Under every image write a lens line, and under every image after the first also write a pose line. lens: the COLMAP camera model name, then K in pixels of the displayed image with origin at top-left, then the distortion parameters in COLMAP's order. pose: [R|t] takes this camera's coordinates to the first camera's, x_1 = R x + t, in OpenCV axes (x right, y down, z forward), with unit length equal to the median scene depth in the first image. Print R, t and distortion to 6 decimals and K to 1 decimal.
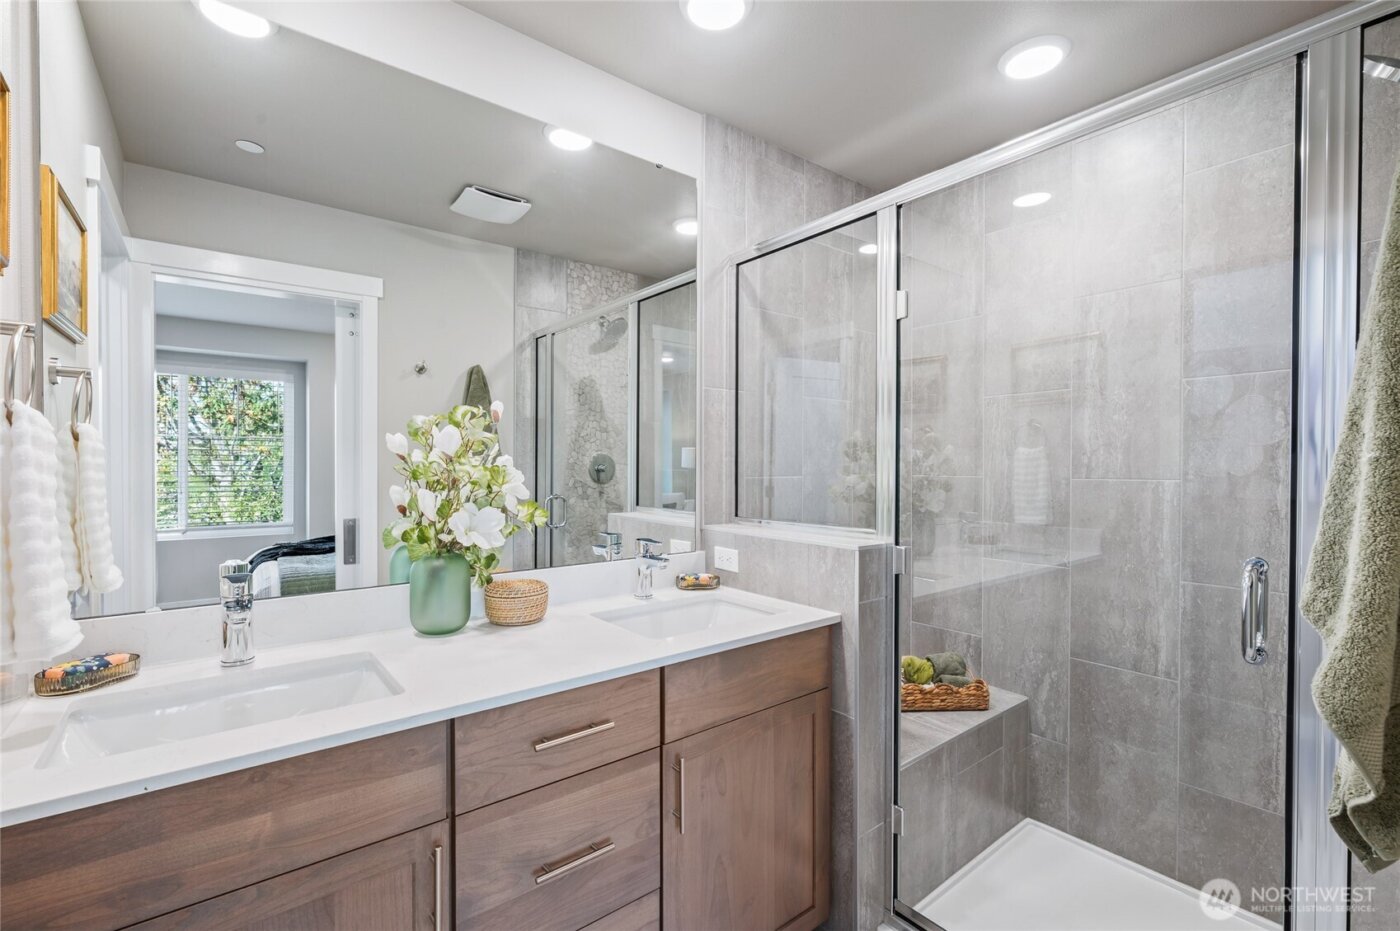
lens RADIAL K [[617.7, 0, 699.5], [0, 617.7, 486.7], [0, 0, 1]] dist [-0.001000, -0.000144]
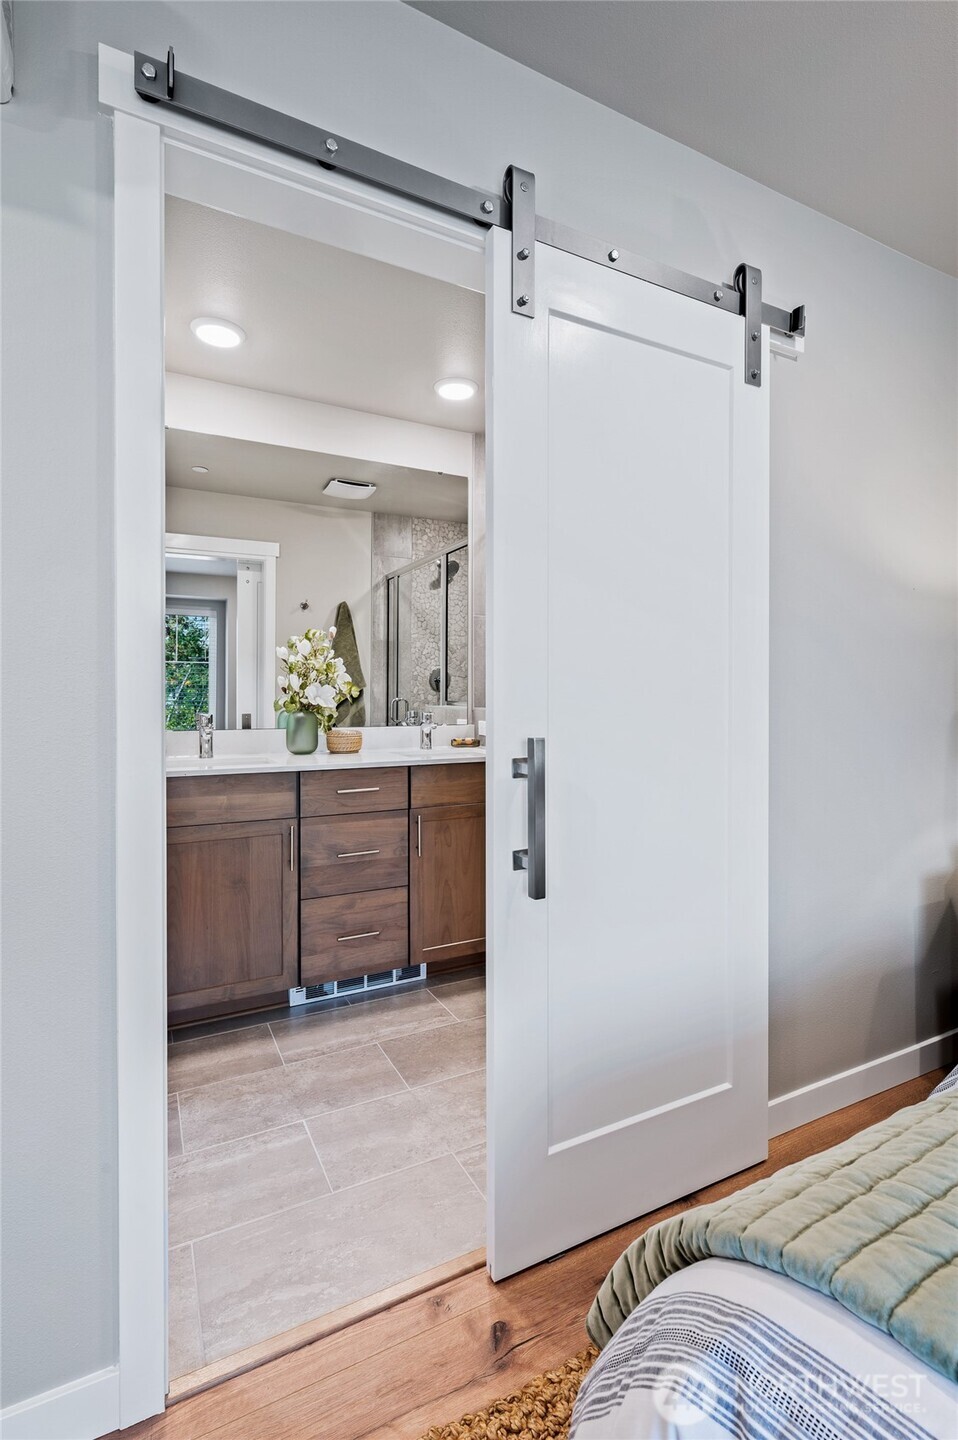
lens RADIAL K [[672.2, 0, 479.0], [0, 672.2, 720.0], [0, 0, 1]] dist [0.000889, 0.000027]
pose [[0.980699, 0.005083, -0.195457, 0.440625], [-0.005095, 0.999987, 0.000439, 0.120599], [0.195457, 0.000566, 0.980712, -0.773740]]
